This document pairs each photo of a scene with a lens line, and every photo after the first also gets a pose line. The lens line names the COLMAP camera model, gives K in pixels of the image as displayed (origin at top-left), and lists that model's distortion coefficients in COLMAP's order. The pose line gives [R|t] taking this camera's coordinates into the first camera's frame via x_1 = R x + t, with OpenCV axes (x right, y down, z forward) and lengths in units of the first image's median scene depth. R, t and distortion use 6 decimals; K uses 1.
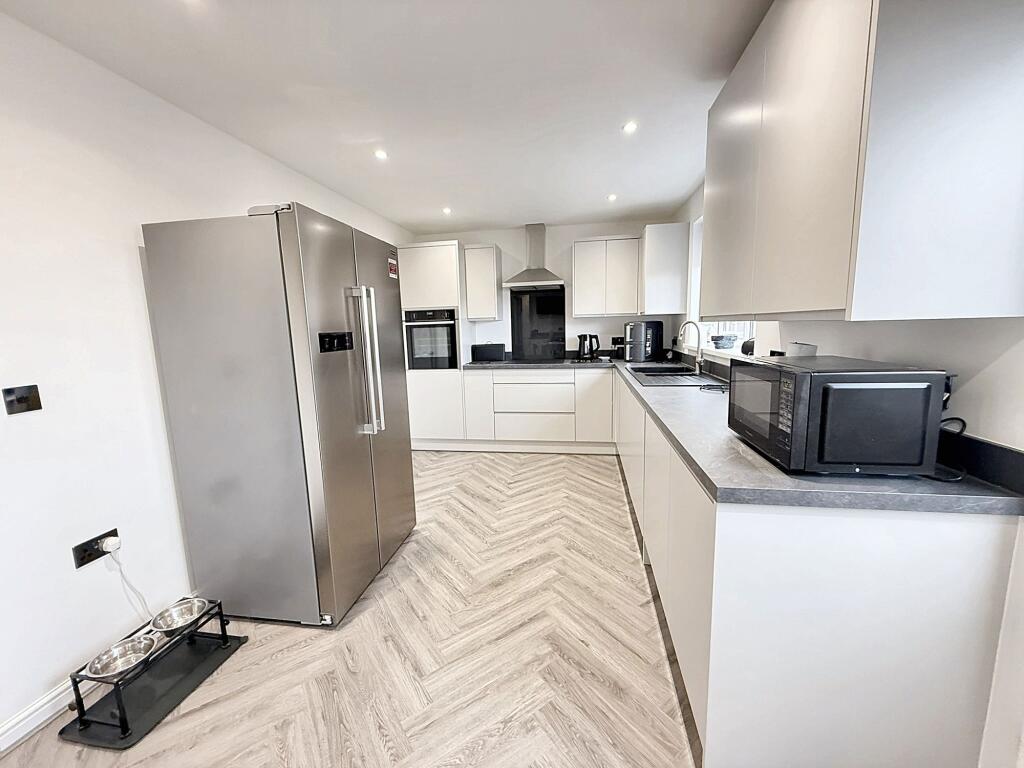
lens RADIAL K [[407.4, 0, 510.6], [0, 407.4, 384.8], [0, 0, 1]] dist [0.000392, -0.000135]
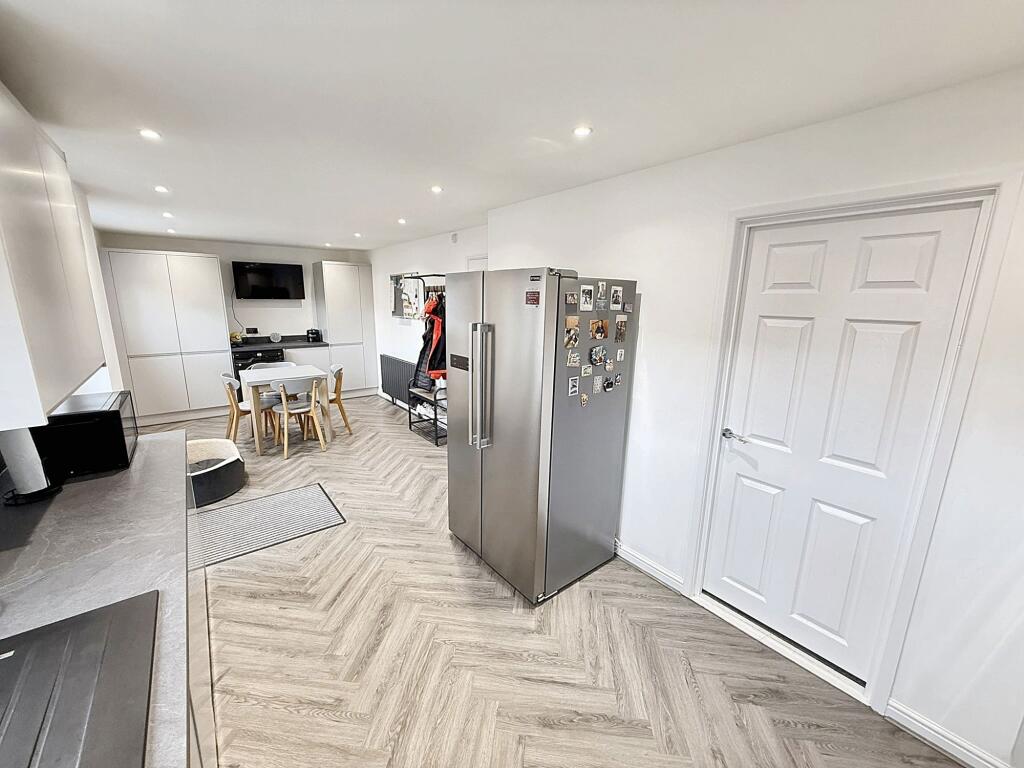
lens RADIAL K [[407.4, 0, 508.7], [0, 407.4, 384.7], [0, 0, 1]] dist [0.000392, -0.000135]
pose [[-0.675464, 0.174405, -0.716472, 0.215334], [-0.099813, 0.941061, 0.323175, -0.227962], [0.730607, 0.289806, -0.618245, 0.908975]]
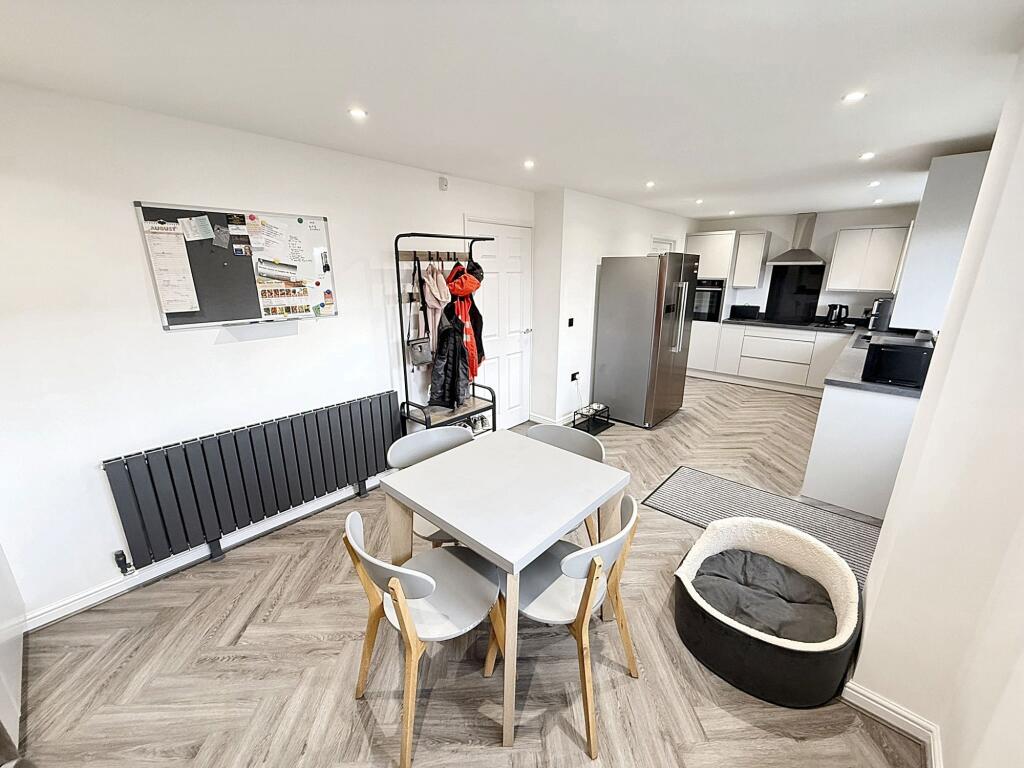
lens RADIAL K [[407.4, 0, 509.8], [0, 407.4, 383.7], [0, 0, 1]] dist [0.000392, -0.000135]
pose [[0.841535, 0.176449, -0.510573, 0.024770], [-0.102340, 0.980109, 0.170038, 0.004504], [0.530420, -0.090841, 0.842854, -0.654044]]
